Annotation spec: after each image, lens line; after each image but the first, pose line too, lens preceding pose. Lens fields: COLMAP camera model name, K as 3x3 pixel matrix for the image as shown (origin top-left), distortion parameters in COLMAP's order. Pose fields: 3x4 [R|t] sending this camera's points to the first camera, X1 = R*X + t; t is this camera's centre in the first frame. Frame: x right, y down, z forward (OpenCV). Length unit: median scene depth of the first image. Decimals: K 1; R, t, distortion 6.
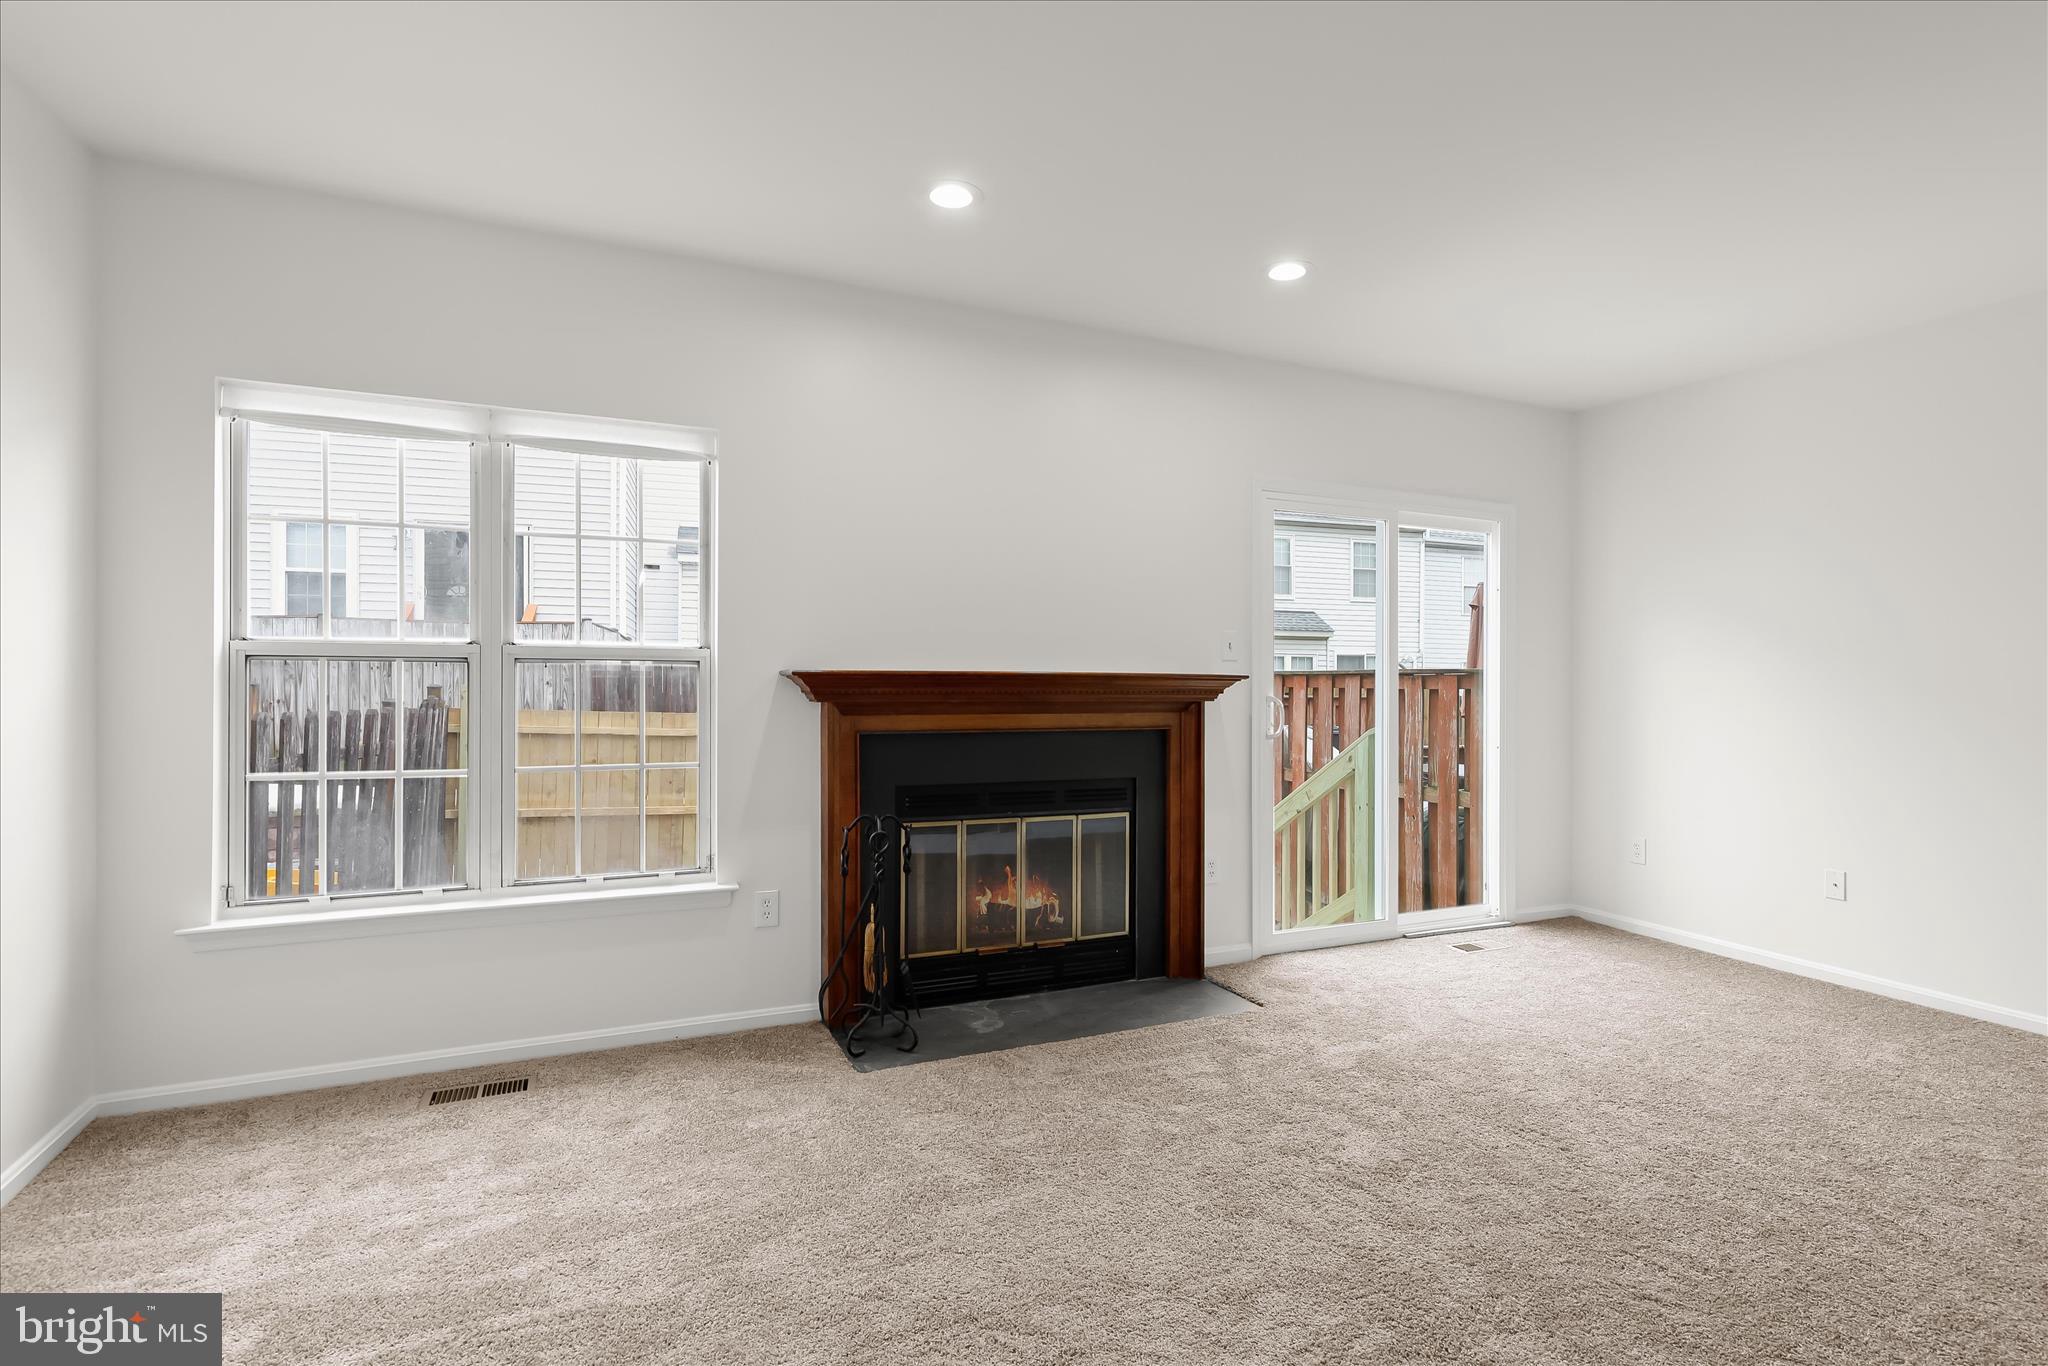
lens RADIAL K [[946.2, 0, 1024.0], [0, 946.2, 683.0], [0, 0, 1]] dist [-0.001810, -0.000068]
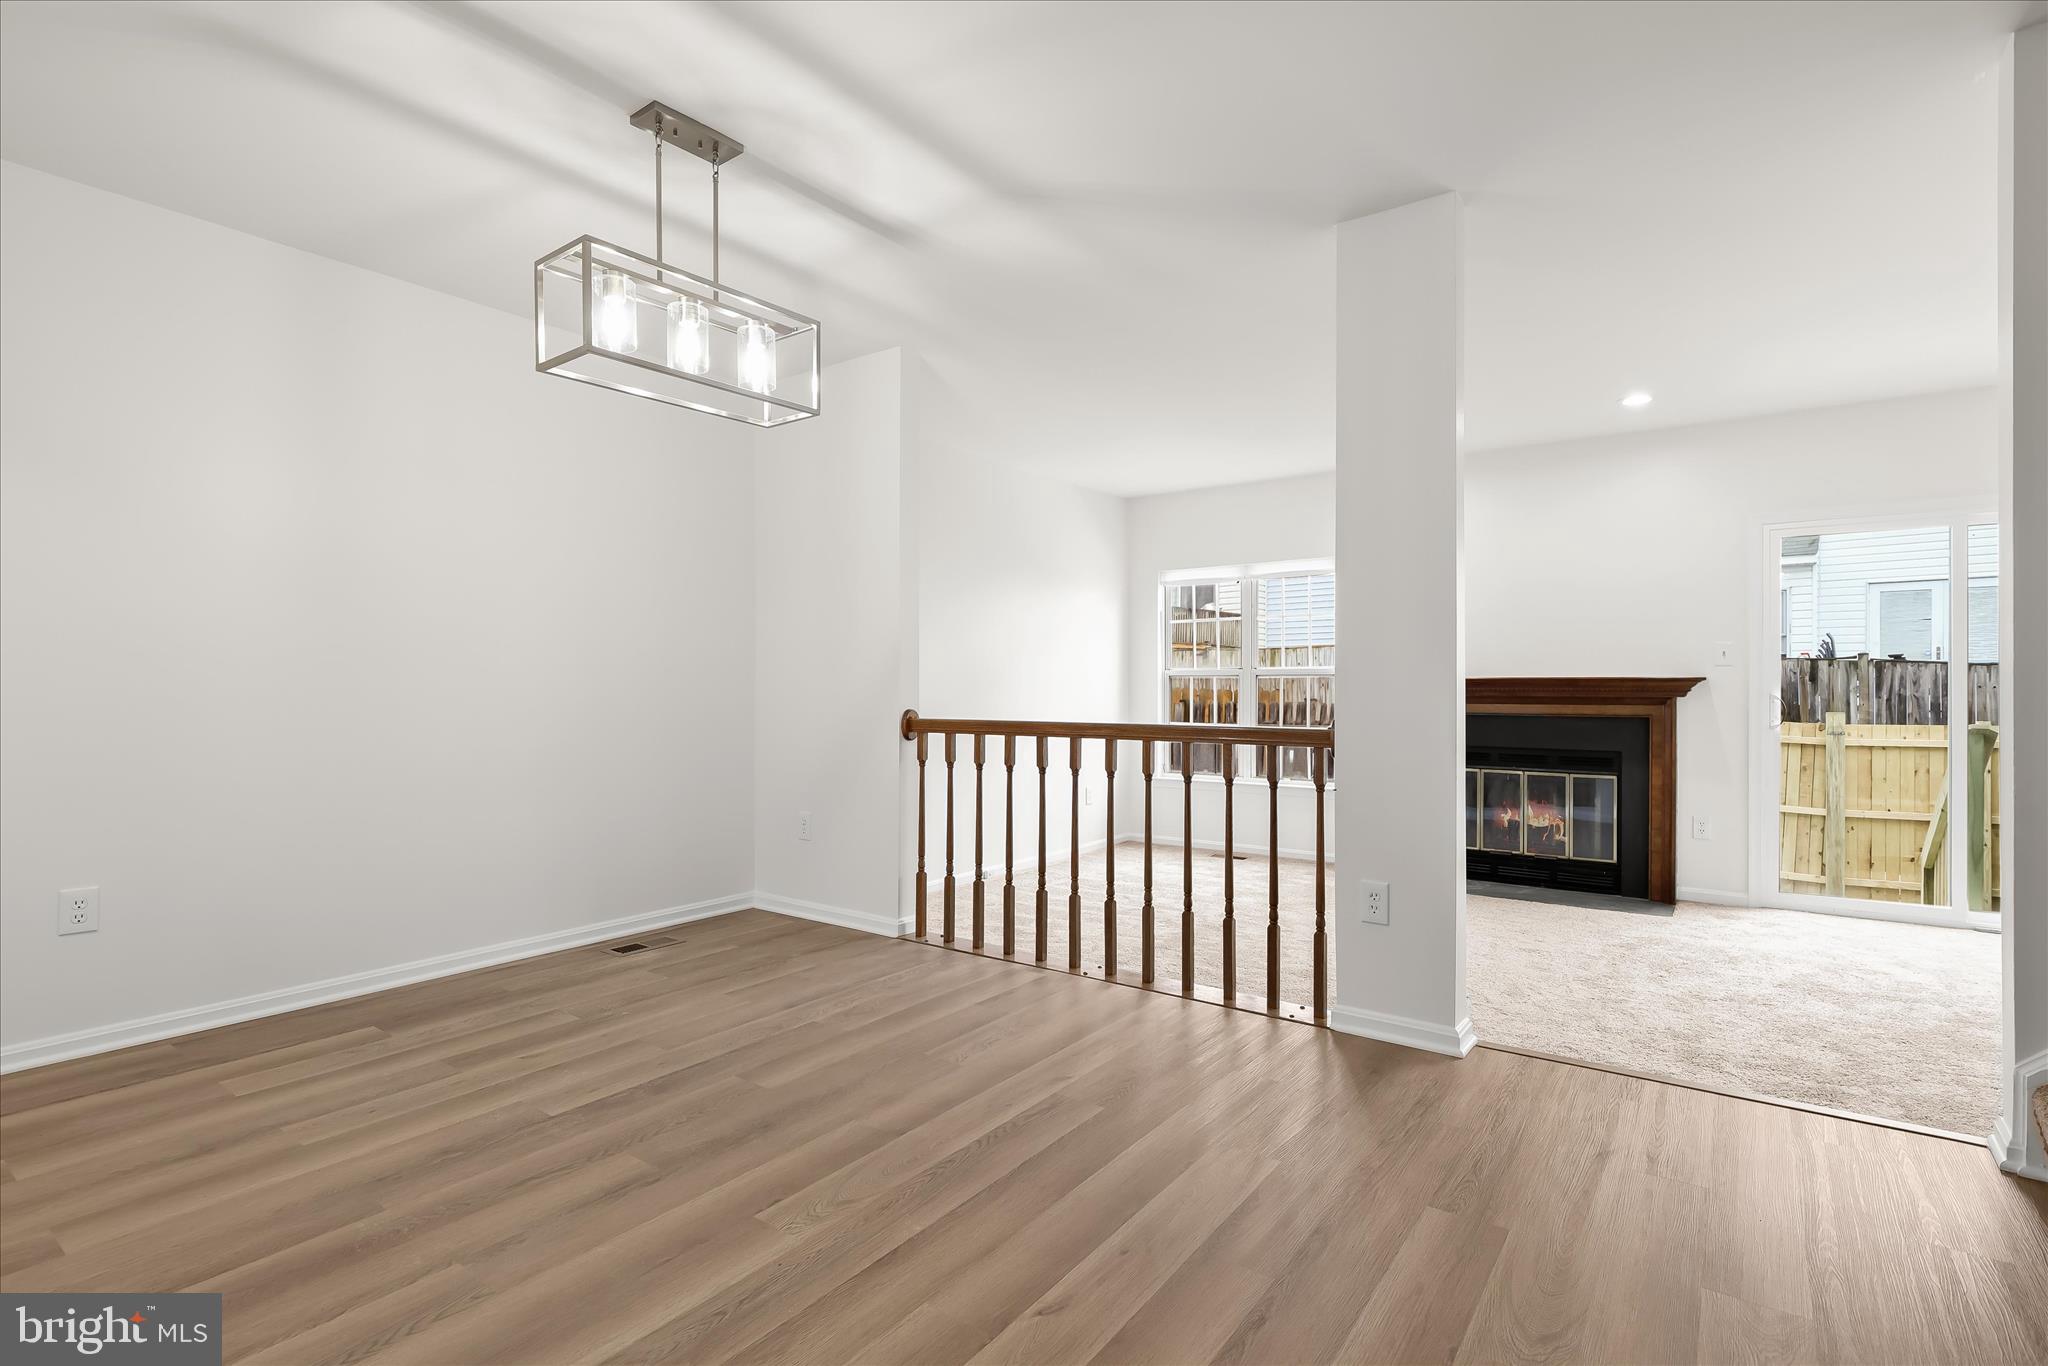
lens RADIAL K [[977.2, 0, 1035.2], [0, 977.2, 693.0], [0, 0, 1]] dist [-0.001513, 0.000711]
pose [[0.505651, -0.001380, -0.862737, 0.545830], [0.002968, 0.999996, 0.000140, 0.006081], [0.862733, -0.002632, 0.505653, -0.282139]]
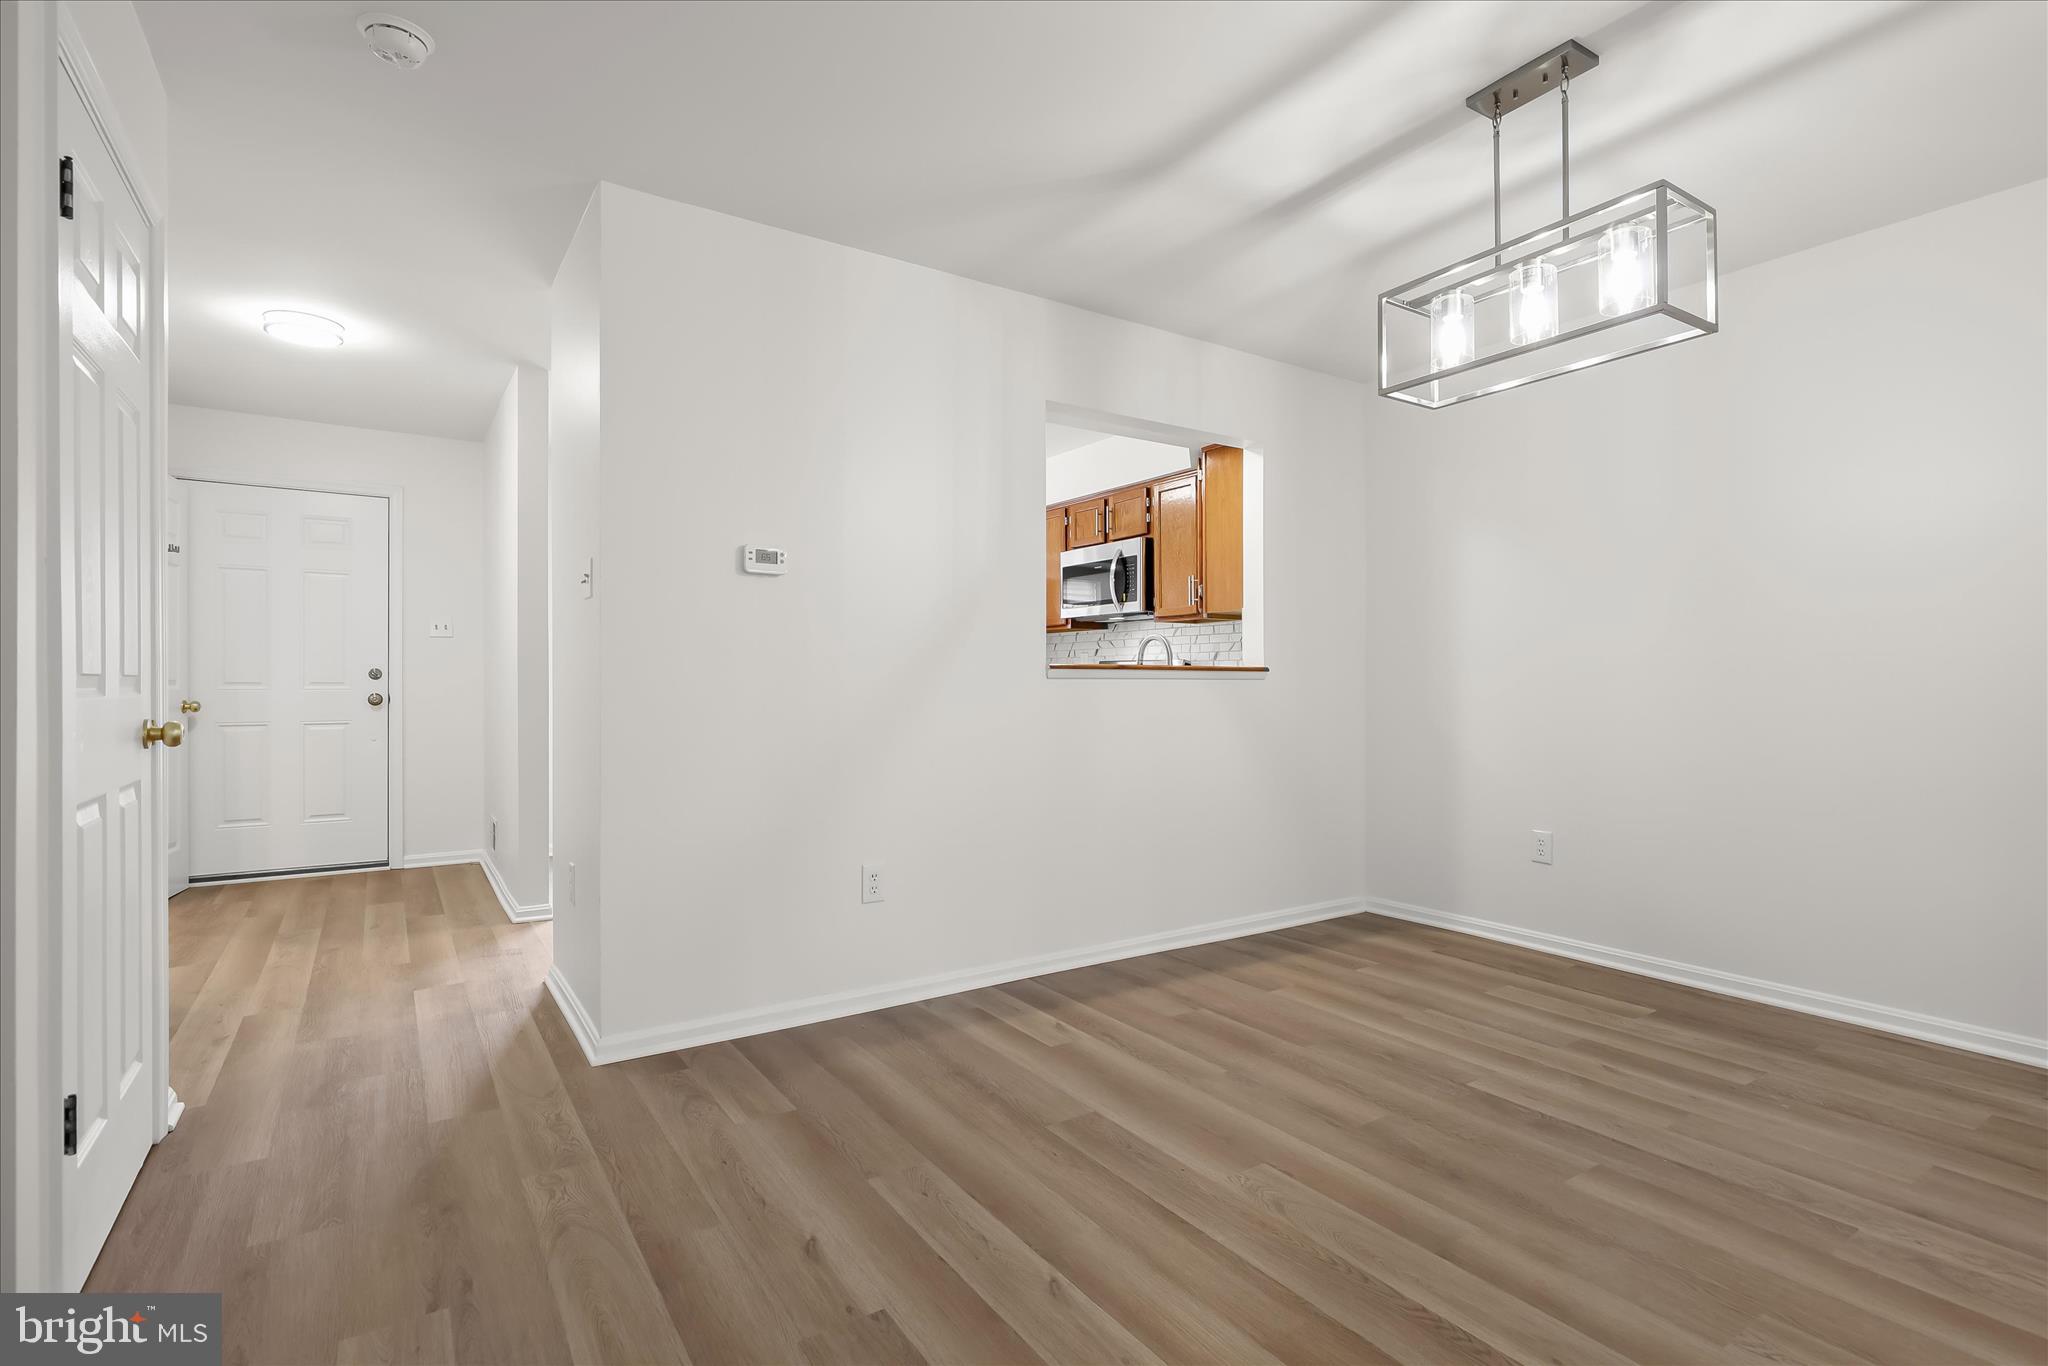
lens RADIAL K [[982.8, 0, 1019.5], [0, 982.8, 678.4], [0, 0, 1]] dist [0.001545, 0.000066]
pose [[-0.986365, -0.009460, -0.164302, 0.385617], [-0.008570, 0.999945, -0.006126, 0.003763], [0.164350, -0.004634, -0.986391, 0.104625]]
